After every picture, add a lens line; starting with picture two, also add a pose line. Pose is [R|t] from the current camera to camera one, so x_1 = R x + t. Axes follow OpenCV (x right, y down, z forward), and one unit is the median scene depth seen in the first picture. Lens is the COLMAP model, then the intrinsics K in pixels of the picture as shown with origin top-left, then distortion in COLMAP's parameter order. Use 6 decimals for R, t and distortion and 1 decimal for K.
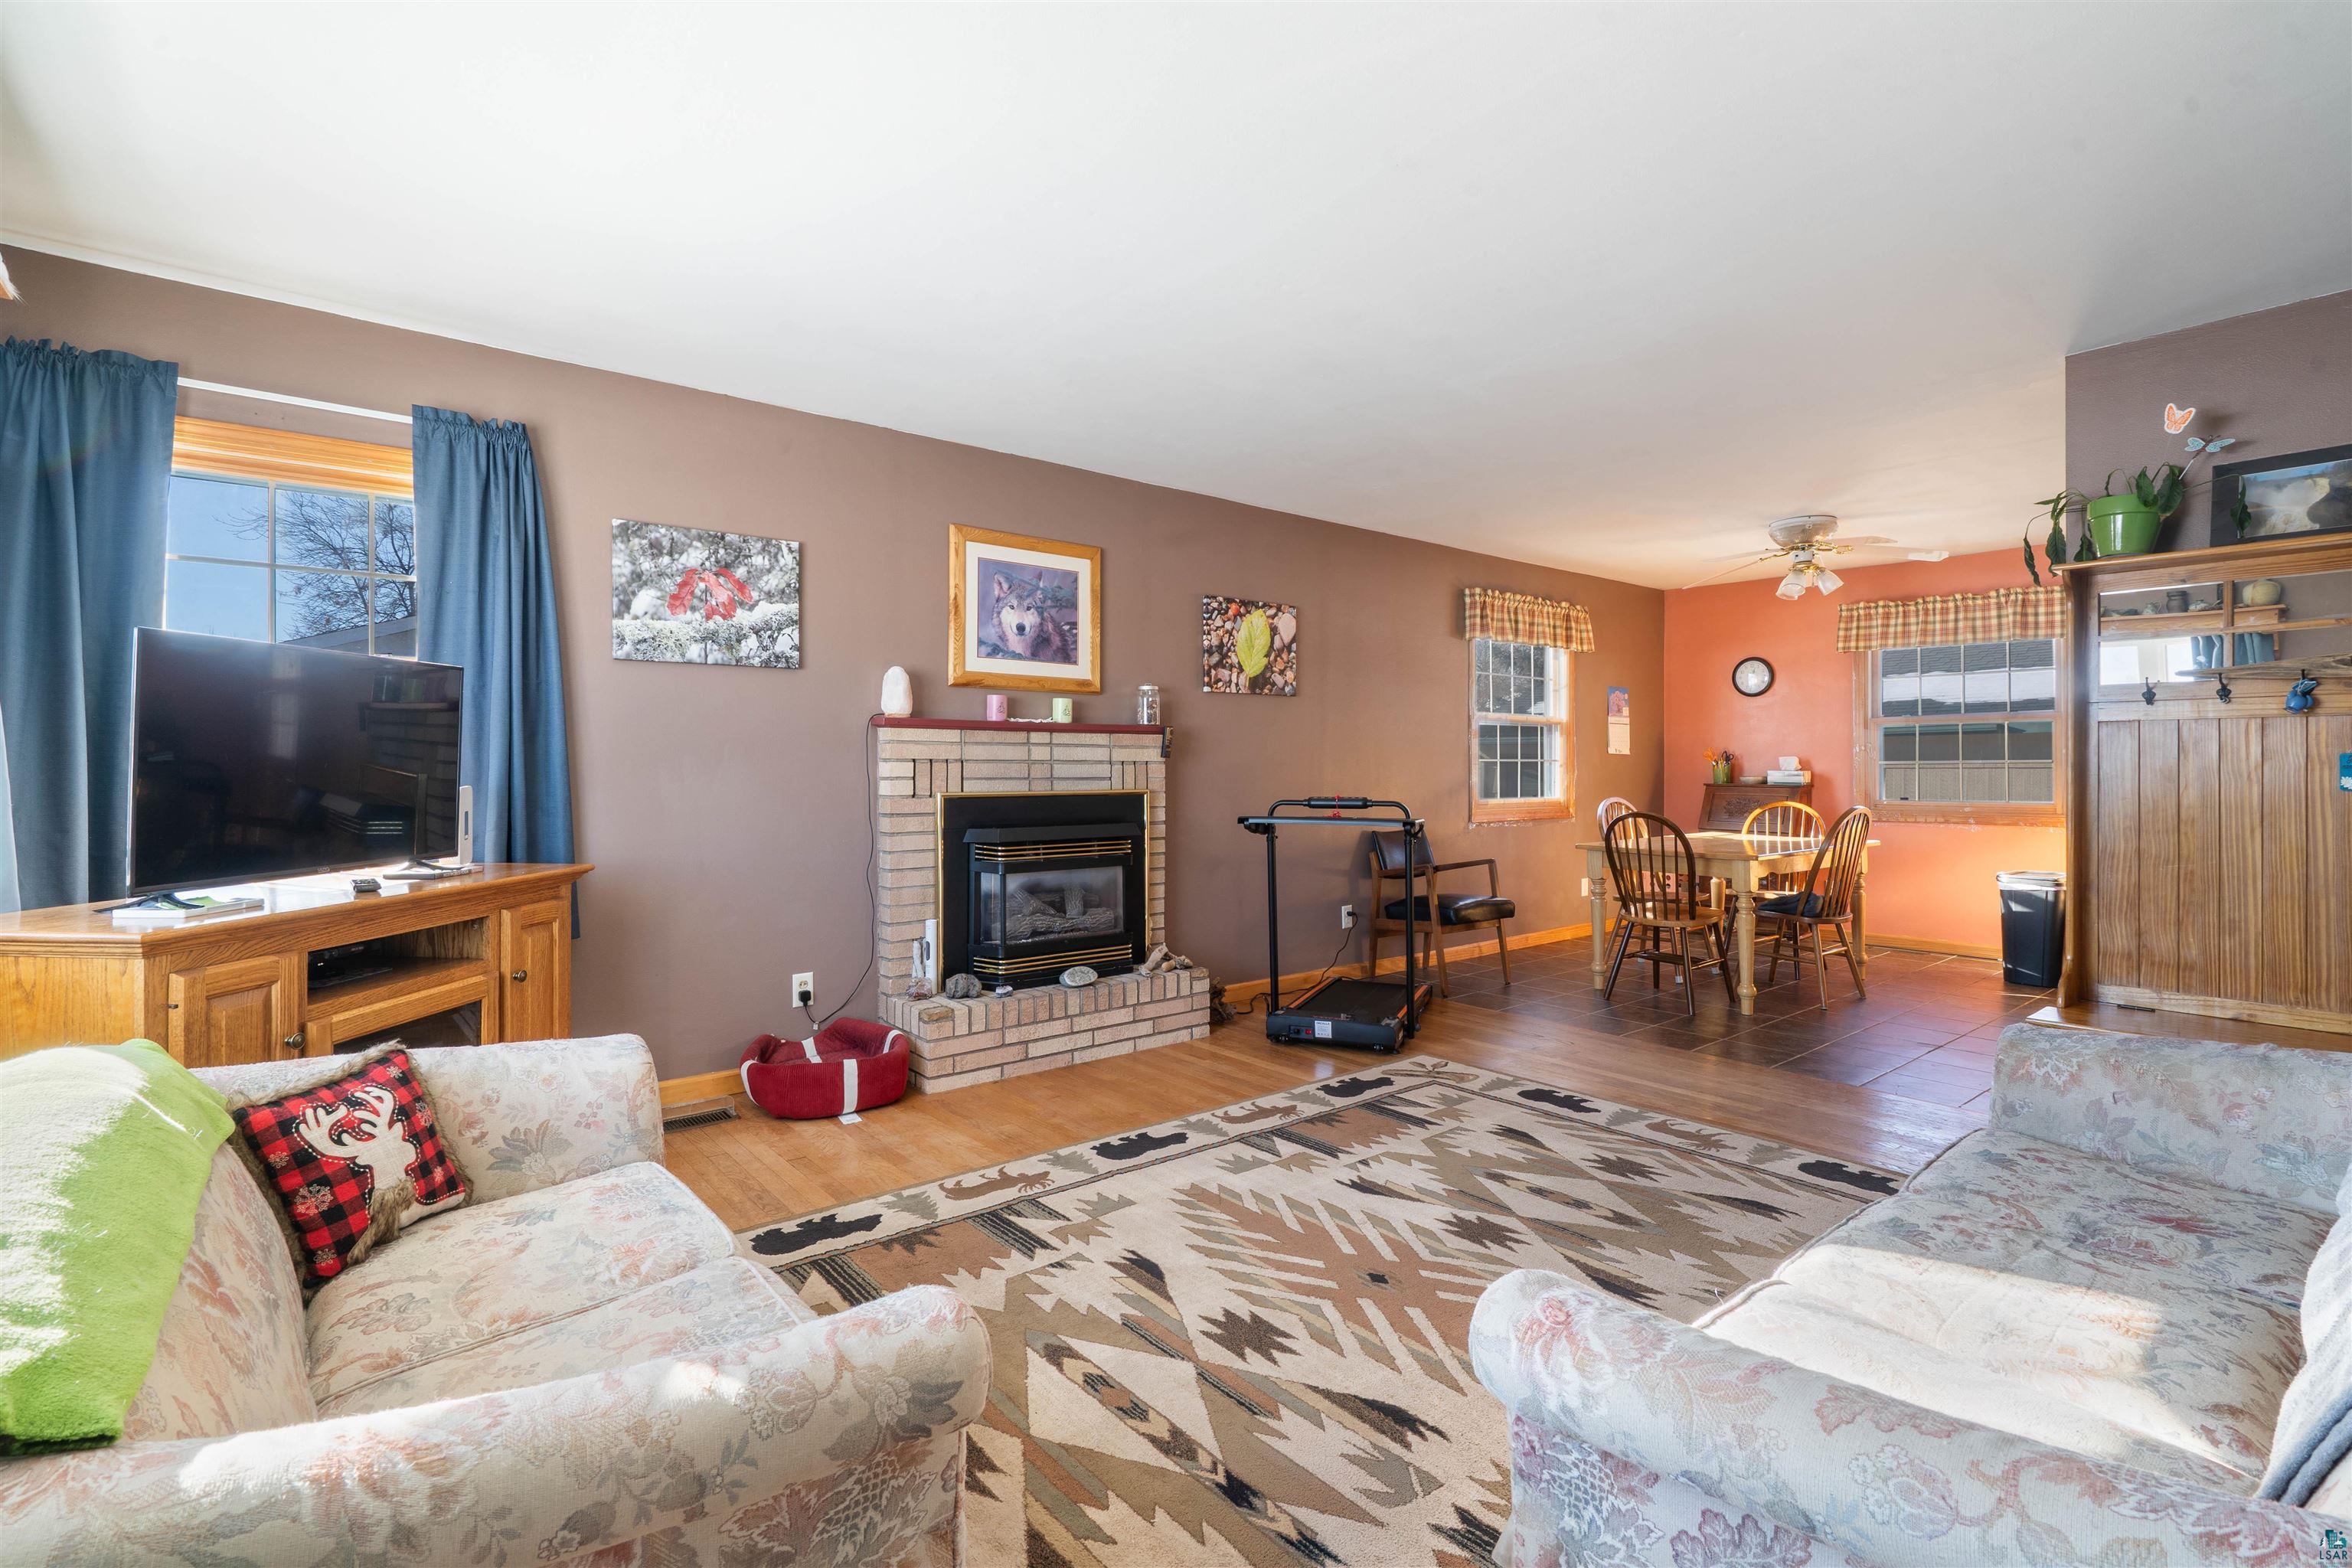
lens RADIAL K [[1071.5, 0, 1172.4], [0, 1071.5, 761.0], [0, 0, 1]] dist [-0.002992, 0.000582]
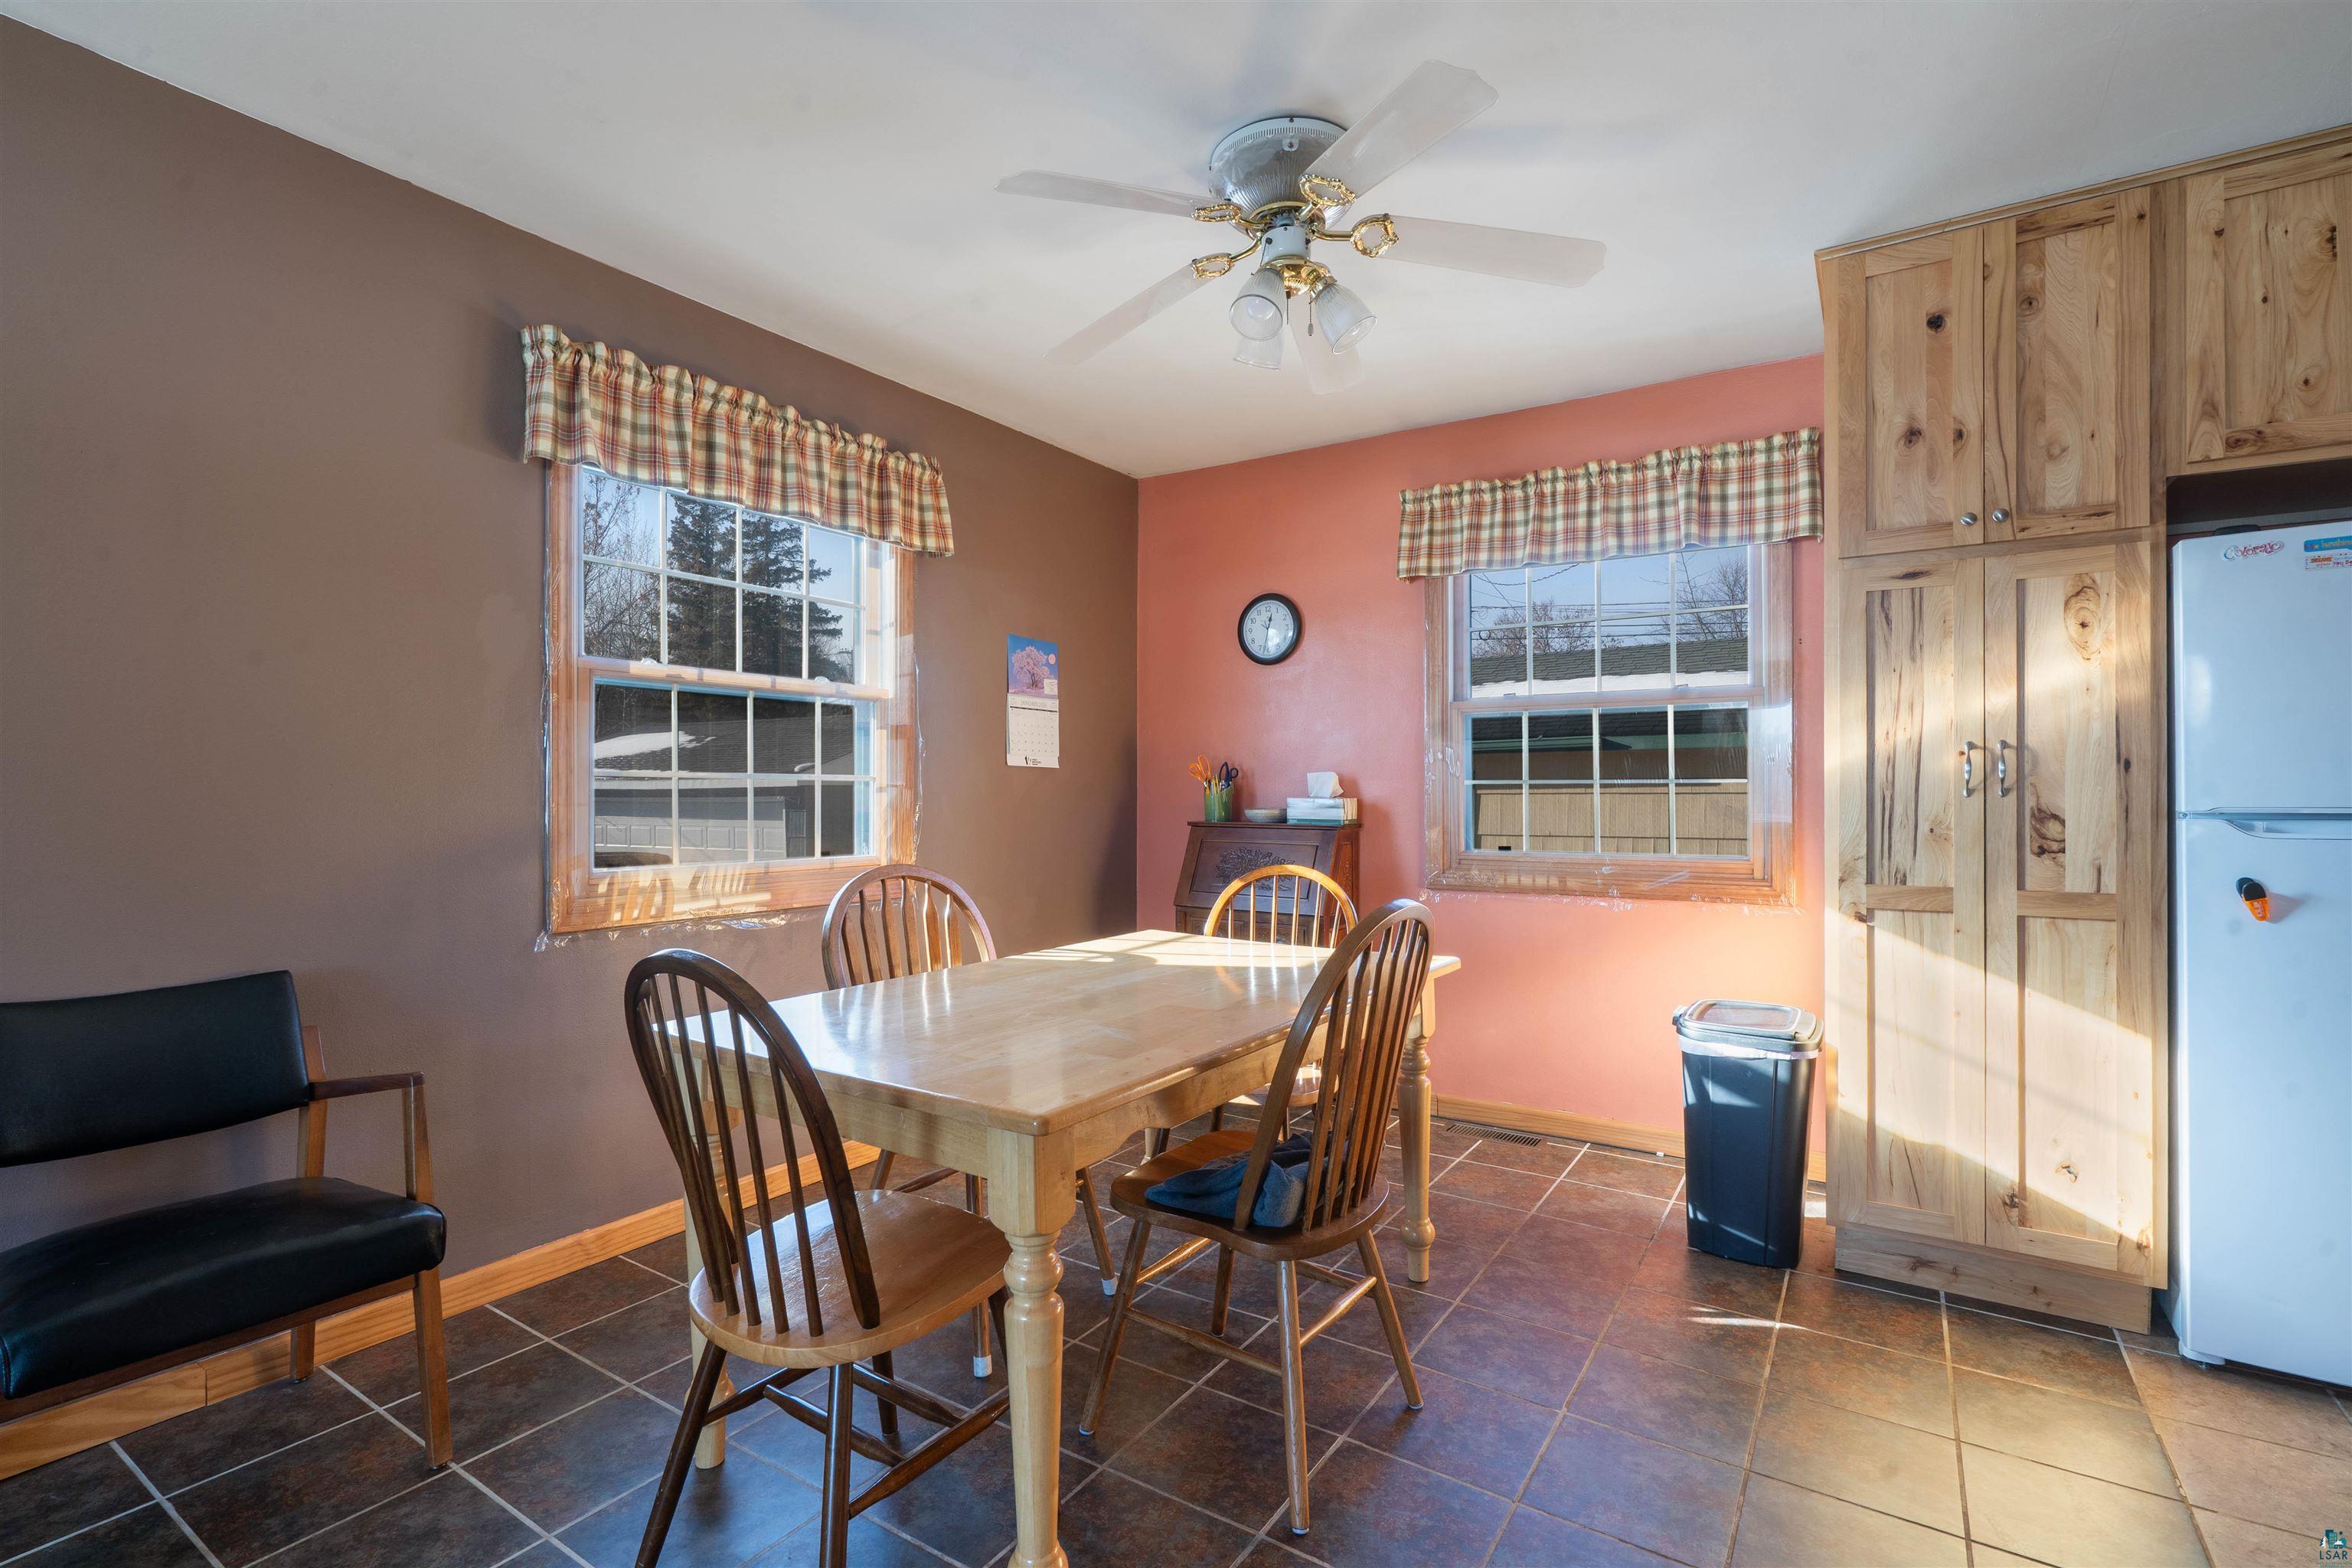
lens RADIAL K [[1071.5, 0, 1175.4], [0, 1071.5, 789.0], [0, 0, 1]] dist [-0.002992, 0.000582]
pose [[0.954173, -0.002654, 0.299243, 0.464254], [0.001951, 0.999995, 0.002649, 0.003955], [-0.299248, -0.001944, 0.954173, 0.682532]]
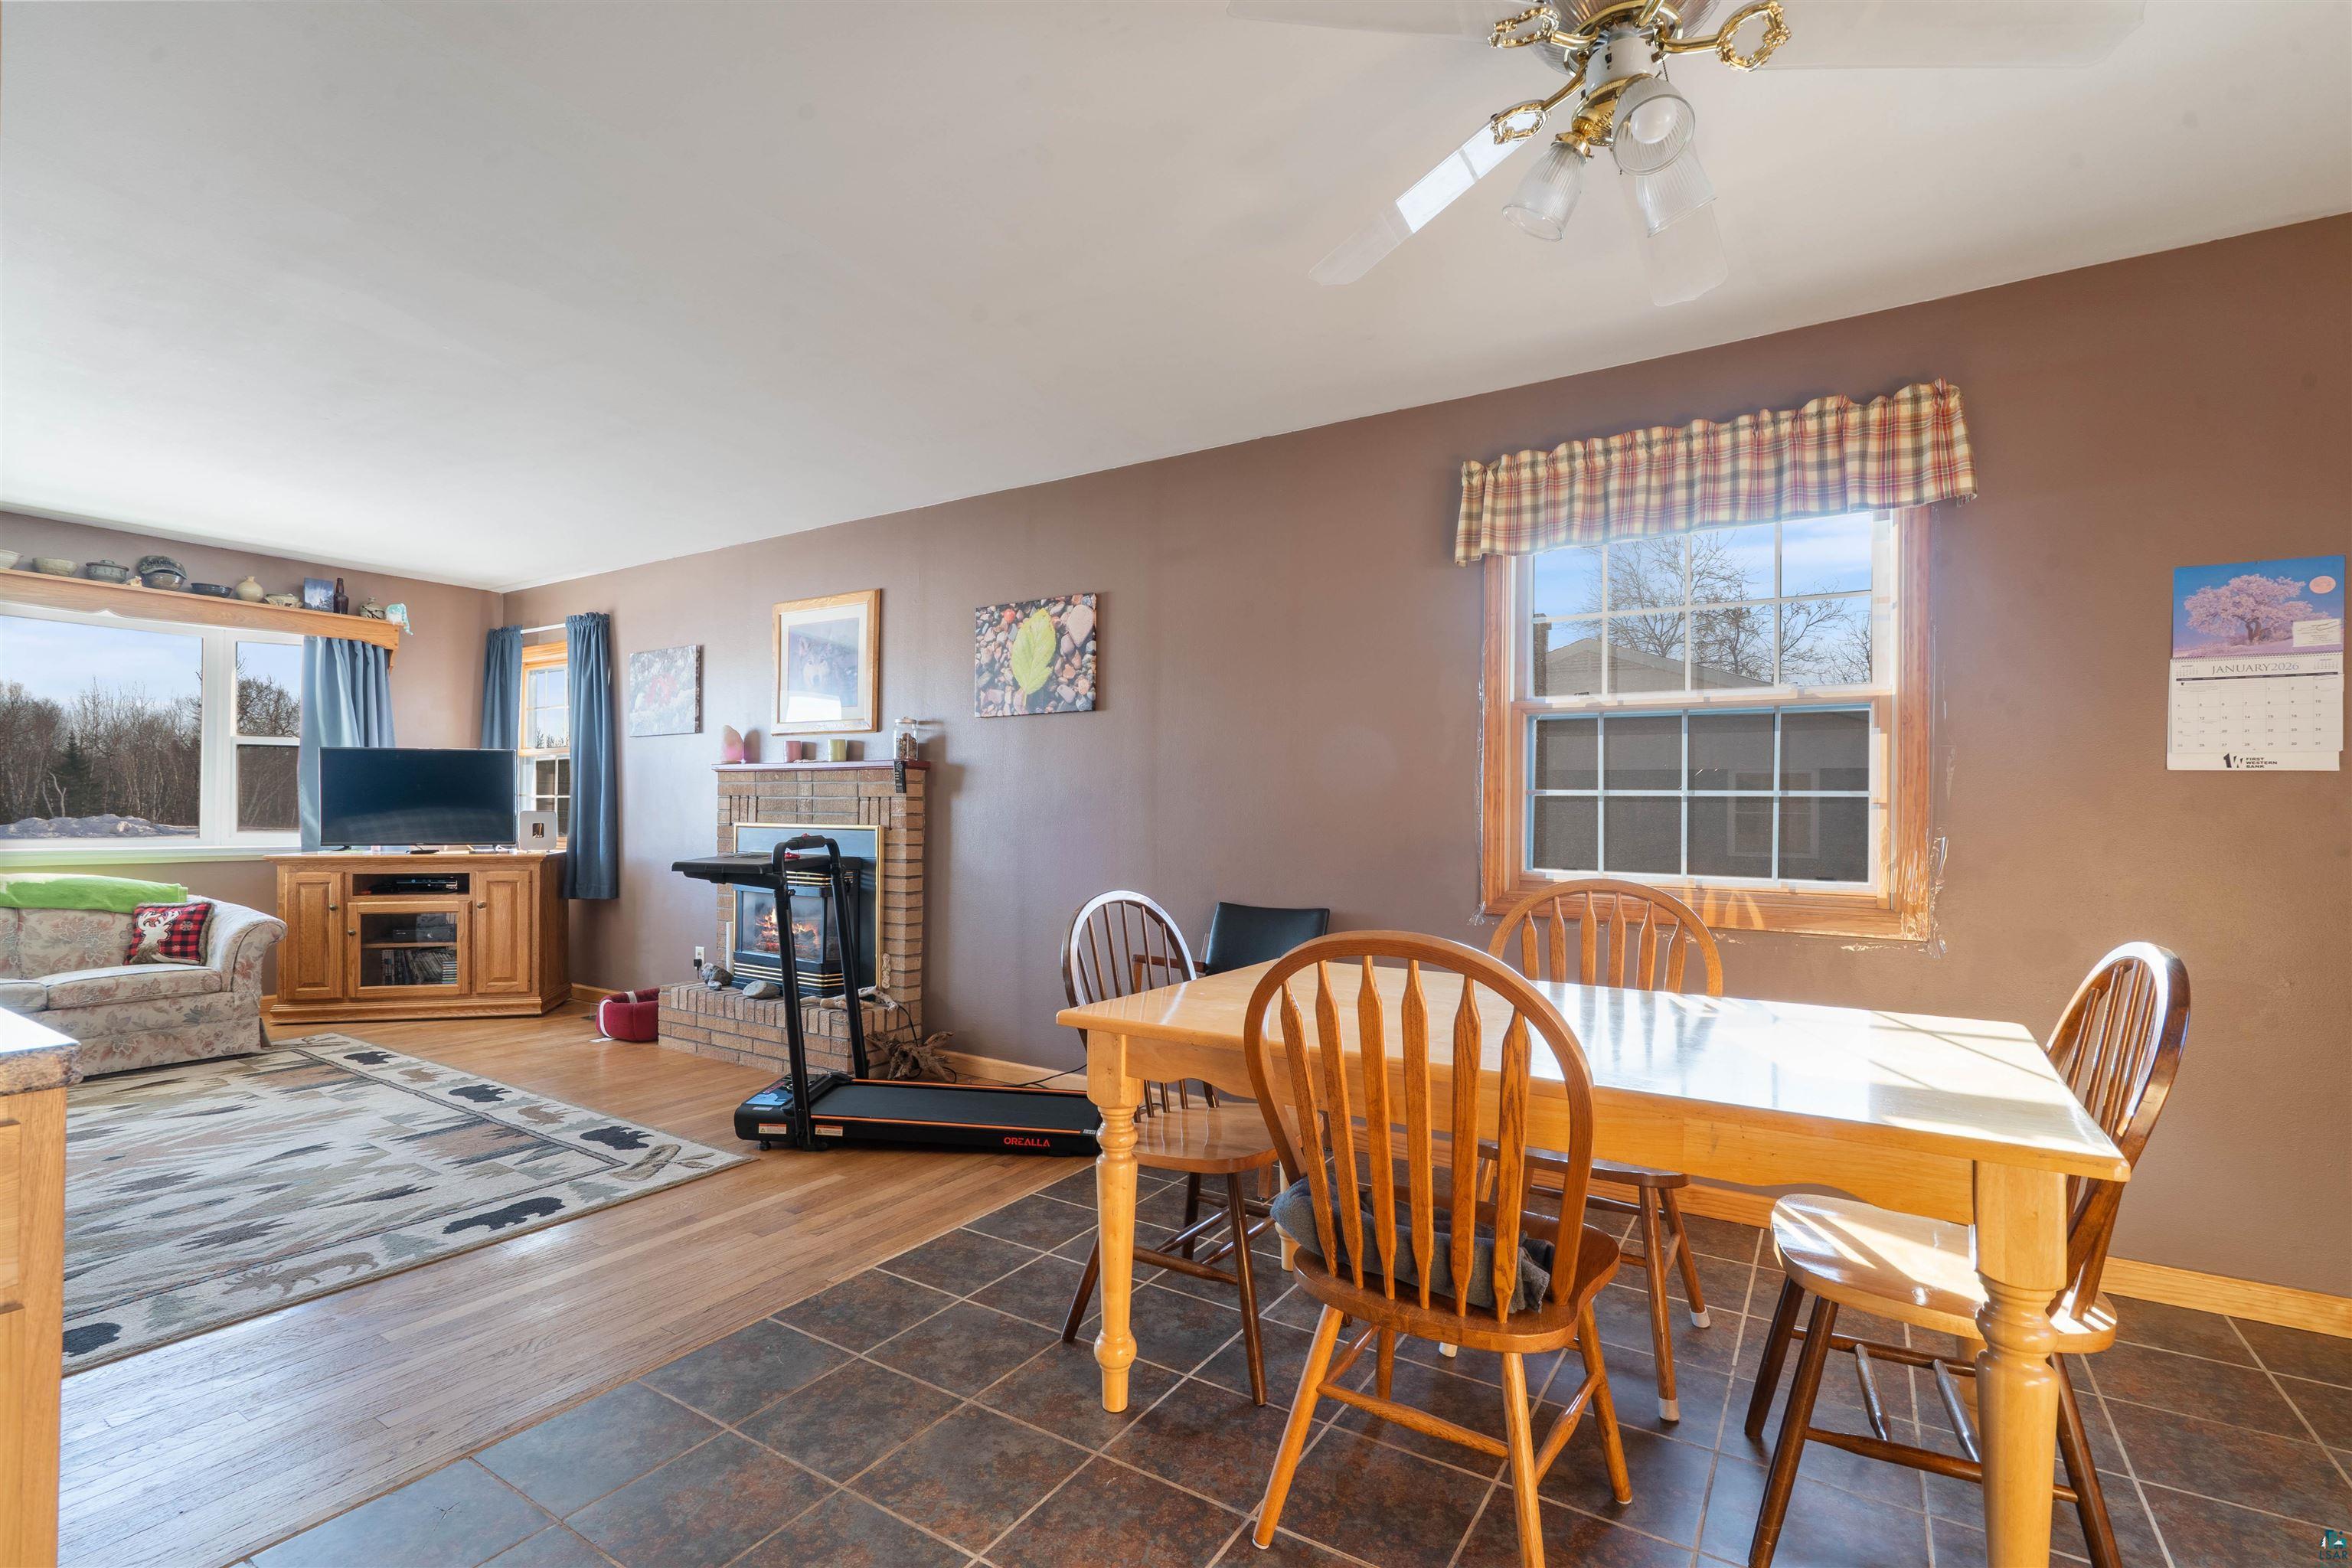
lens RADIAL K [[1071.5, 0, 1184.2], [0, 1071.5, 803.6], [0, 0, 1]] dist [-0.002992, 0.000582]
pose [[0.315843, -0.002037, -0.948809, 0.882092], [-0.003800, 0.999987, -0.003412, 0.007943], [0.948804, 0.004684, 0.315831, 0.846696]]
